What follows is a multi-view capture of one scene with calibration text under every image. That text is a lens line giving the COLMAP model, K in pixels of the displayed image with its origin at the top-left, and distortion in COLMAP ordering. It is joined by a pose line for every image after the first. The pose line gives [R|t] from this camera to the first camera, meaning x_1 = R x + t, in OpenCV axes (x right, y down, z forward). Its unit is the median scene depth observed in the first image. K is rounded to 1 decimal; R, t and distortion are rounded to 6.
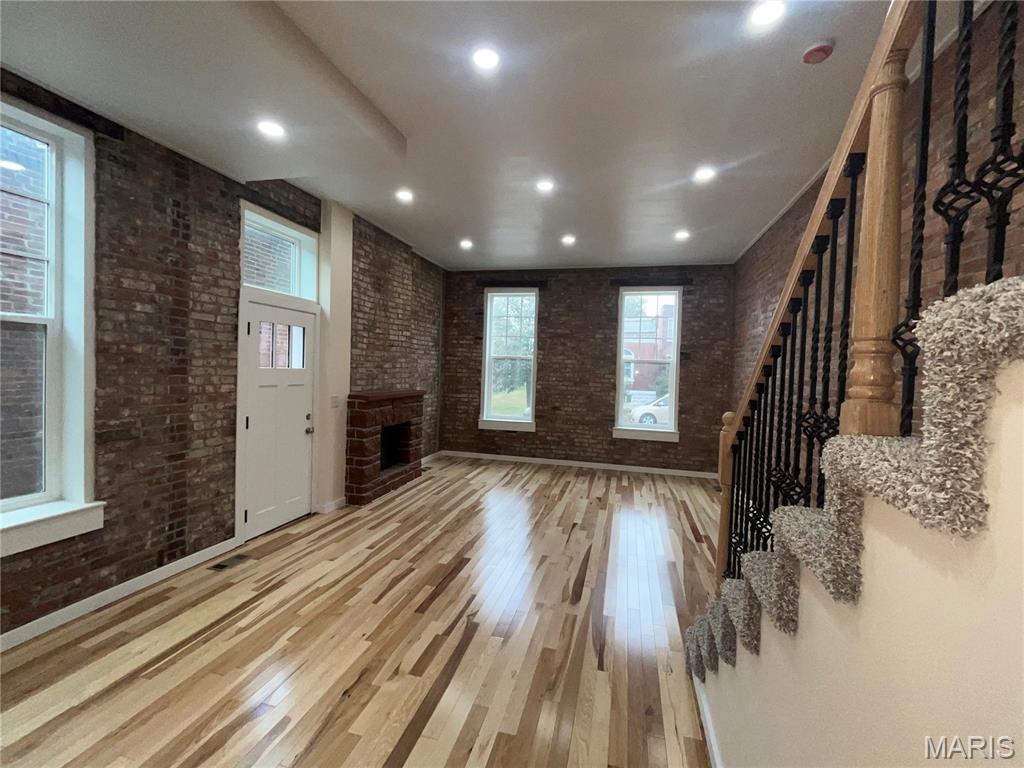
lens RADIAL K [[442.6, 0, 516.7], [0, 442.6, 380.3], [0, 0, 1]] dist [-0.000124, 0.000116]
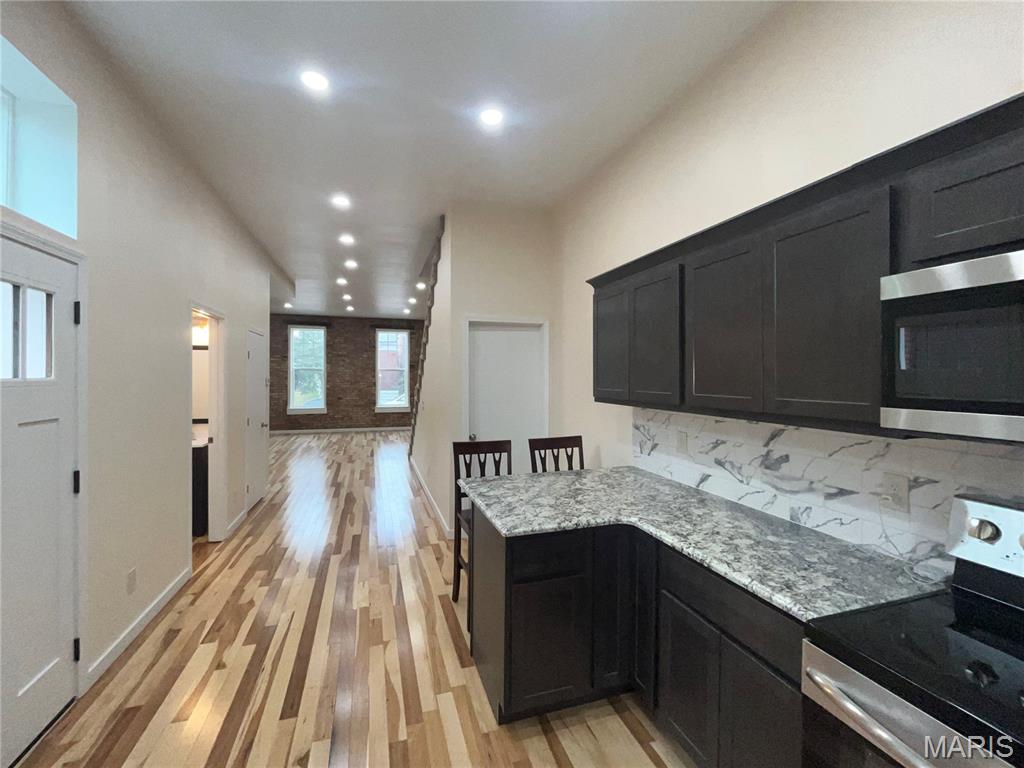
lens RADIAL K [[442.6, 0, 514.0], [0, 442.6, 377.9], [0, 0, 1]] dist [-0.000124, 0.000116]
pose [[0.849142, -0.031963, 0.527196, -0.350607], [0.041880, 0.999099, -0.006881, 0.036670], [-0.526501, 0.027922, 0.849716, -1.172967]]
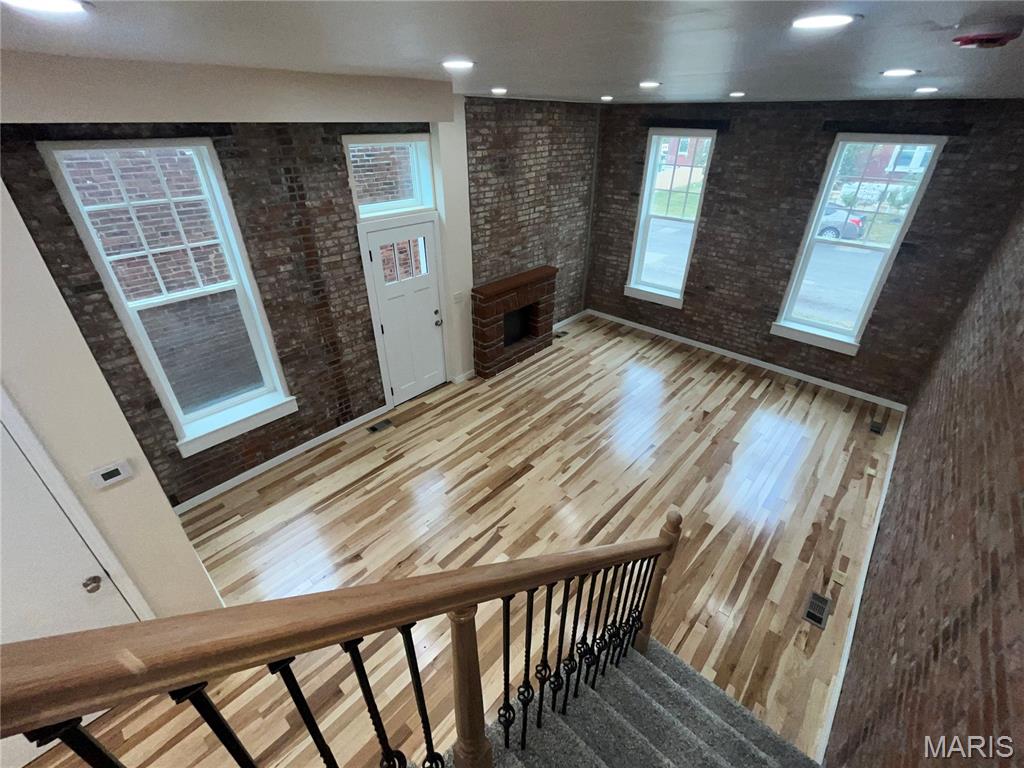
lens RADIAL K [[442.6, 0, 514.8], [0, 442.6, 381.1], [0, 0, 1]] dist [-0.000124, 0.000116]
pose [[0.882807, 0.216250, -0.416998, 0.228396], [0.007944, 0.880729, 0.473553, -0.286966], [0.469668, -0.421369, 0.775797, 0.089655]]
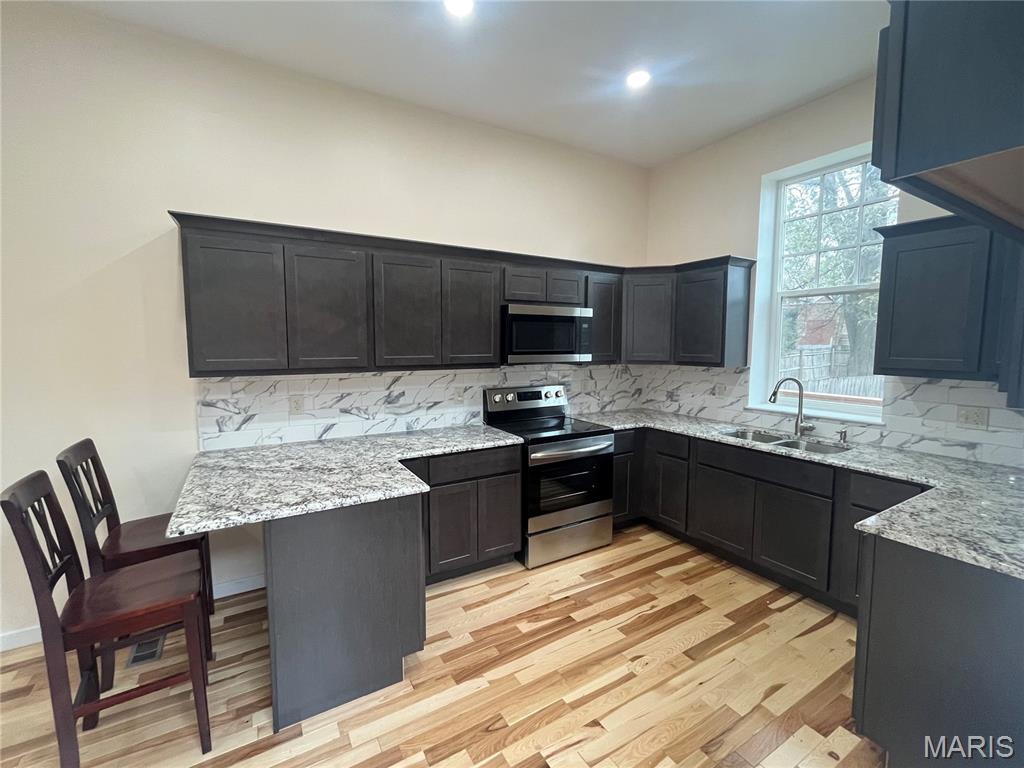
lens RADIAL K [[442.6, 0, 513.6], [0, 442.6, 375.3], [0, 0, 1]] dist [-0.000124, 0.000116]
pose [[-0.702849, -0.091155, 0.705475, -0.502514], [-0.002727, 0.992093, 0.125472, 0.007929], [-0.711334, 0.086264, -0.697540, -0.630762]]
